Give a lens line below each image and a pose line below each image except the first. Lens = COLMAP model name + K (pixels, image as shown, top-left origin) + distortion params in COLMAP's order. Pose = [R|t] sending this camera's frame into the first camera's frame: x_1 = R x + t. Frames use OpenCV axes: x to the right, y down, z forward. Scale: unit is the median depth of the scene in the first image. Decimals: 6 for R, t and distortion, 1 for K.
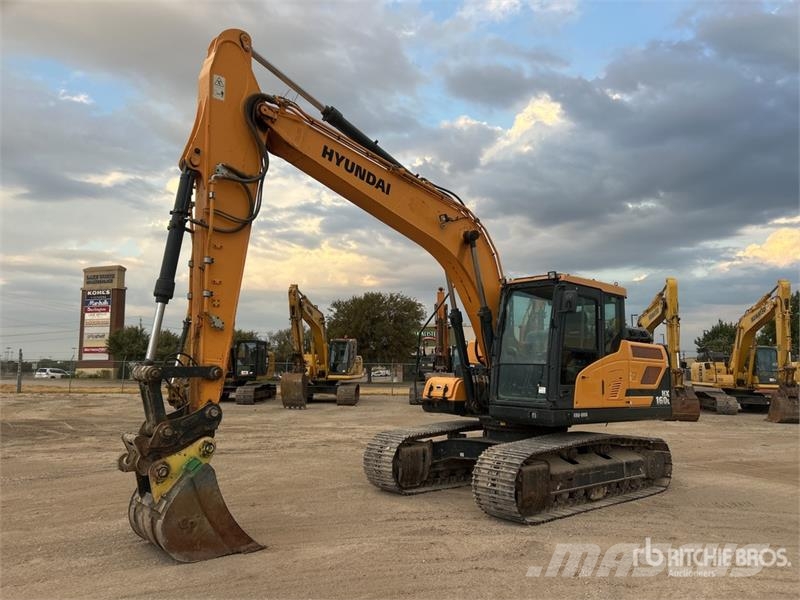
lens RADIAL K [[608.3, 0, 400.0], [0, 608.3, 300.0], [0, 0, 1]] dist [0.007992, -0.002052]
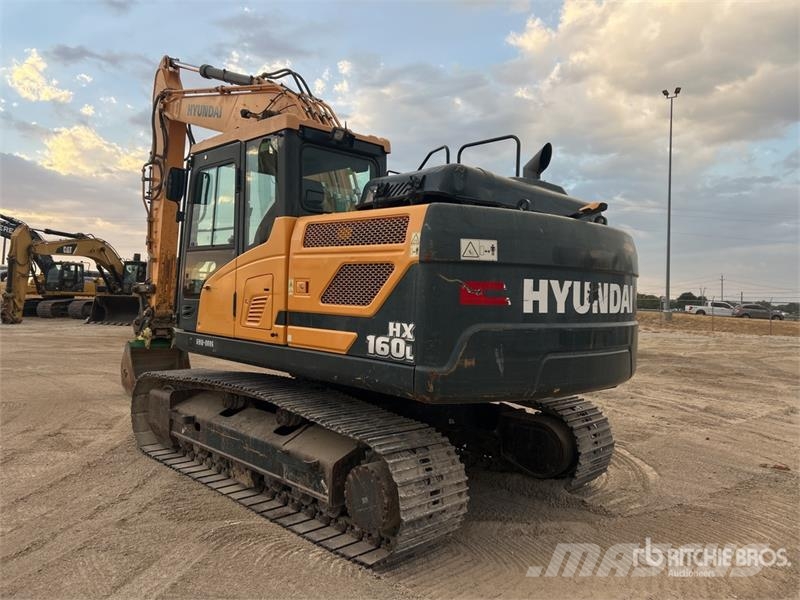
lens RADIAL K [[608.3, 0, 400.0], [0, 608.3, 300.0], [0, 0, 1]] dist [0.007992, -0.002052]
pose [[0.043183, -0.012721, -0.998986, 0.832369], [0.088790, 0.996011, -0.008845, 0.140371], [0.995114, -0.088318, 0.044140, 1.004045]]
